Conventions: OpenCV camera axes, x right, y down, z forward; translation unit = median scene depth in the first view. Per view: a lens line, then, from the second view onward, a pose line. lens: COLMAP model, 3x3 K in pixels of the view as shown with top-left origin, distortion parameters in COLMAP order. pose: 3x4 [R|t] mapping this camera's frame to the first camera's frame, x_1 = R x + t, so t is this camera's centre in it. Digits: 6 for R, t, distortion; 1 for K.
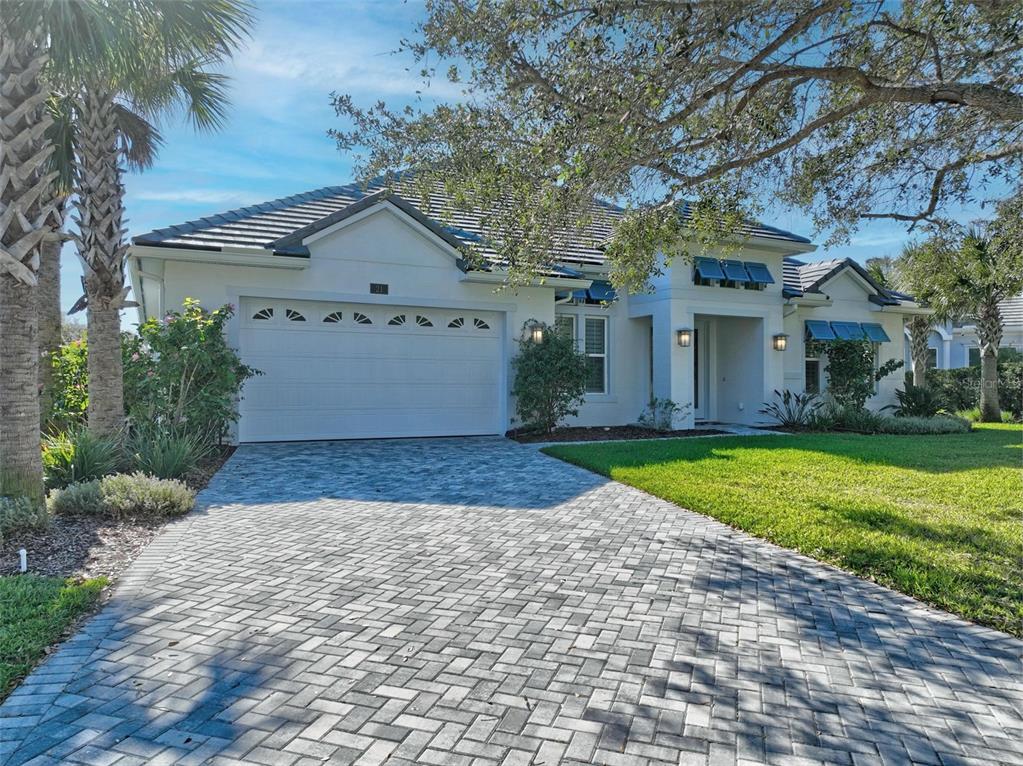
lens RADIAL K [[724.2, 0, 511.5], [0, 724.2, 383.0], [0, 0, 1]] dist [-0.000805, 0.020484]
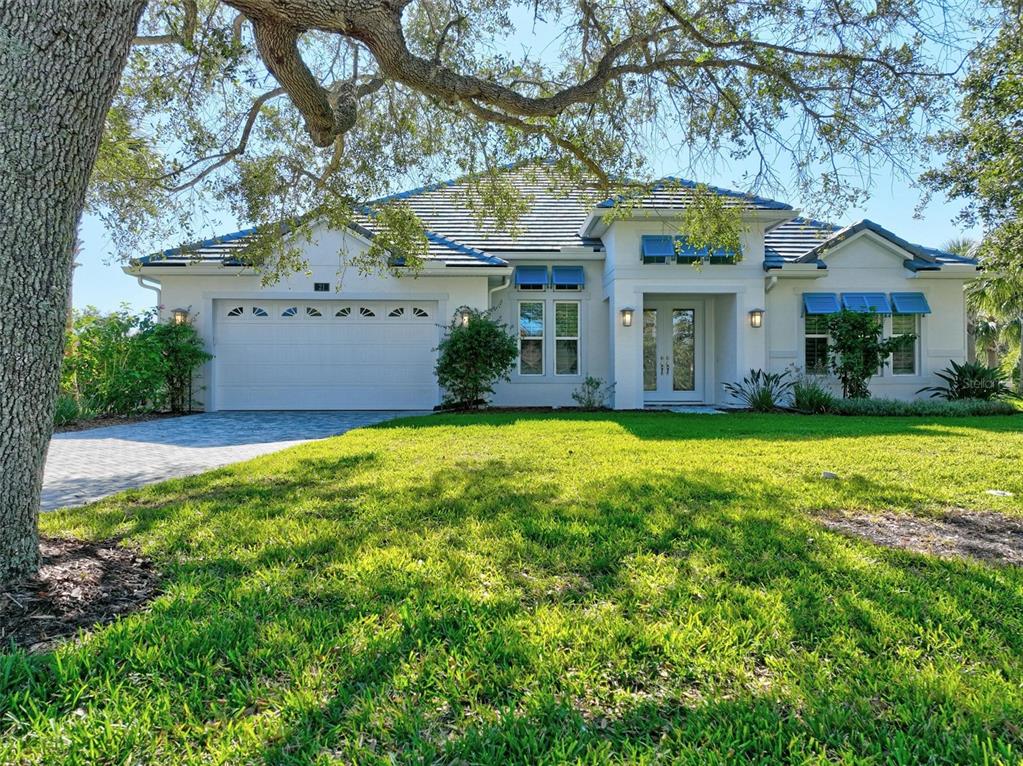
lens RADIAL K [[724.2, 0, 511.5], [0, 724.2, 383.0], [0, 0, 1]] dist [-0.000805, 0.020484]
pose [[0.912821, -0.003800, -0.408341, 0.495531], [0.006089, 0.999972, 0.004306, 0.022863], [0.408314, -0.006417, 0.912819, 0.015363]]
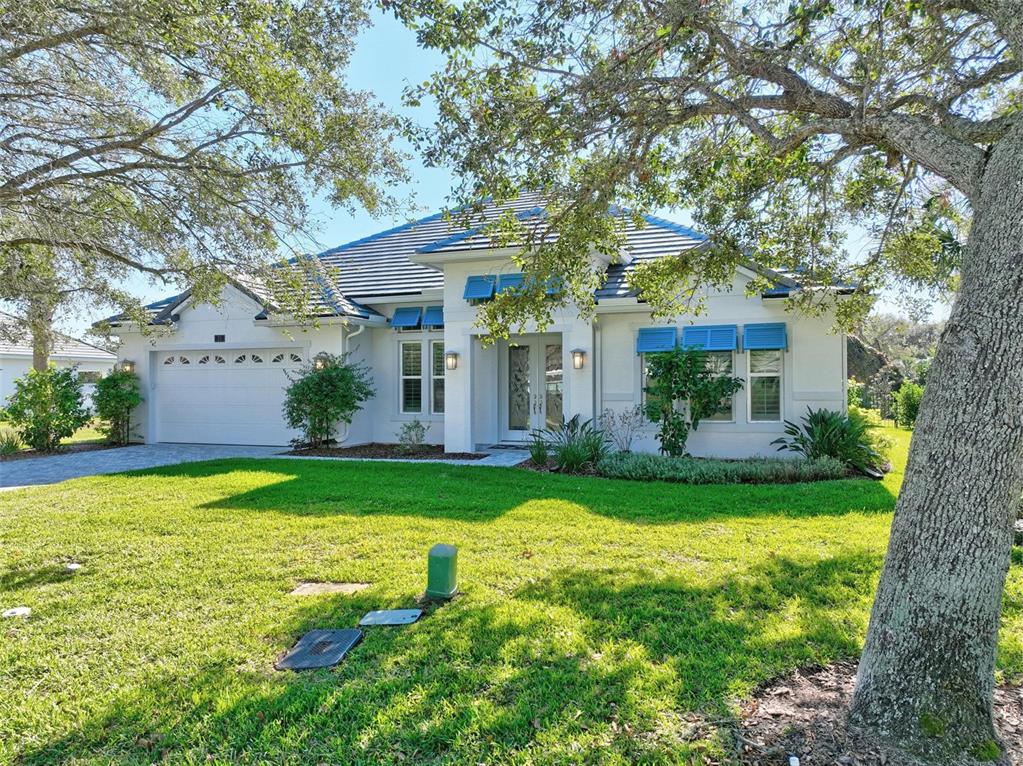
lens RADIAL K [[724.2, 0, 511.5], [0, 724.2, 383.0], [0, 0, 1]] dist [-0.000805, 0.020484]
pose [[0.677663, -0.008602, -0.735322, 1.016521], [0.011156, 0.999937, -0.001416, -0.028675], [0.735288, -0.007243, 0.677716, 0.377895]]
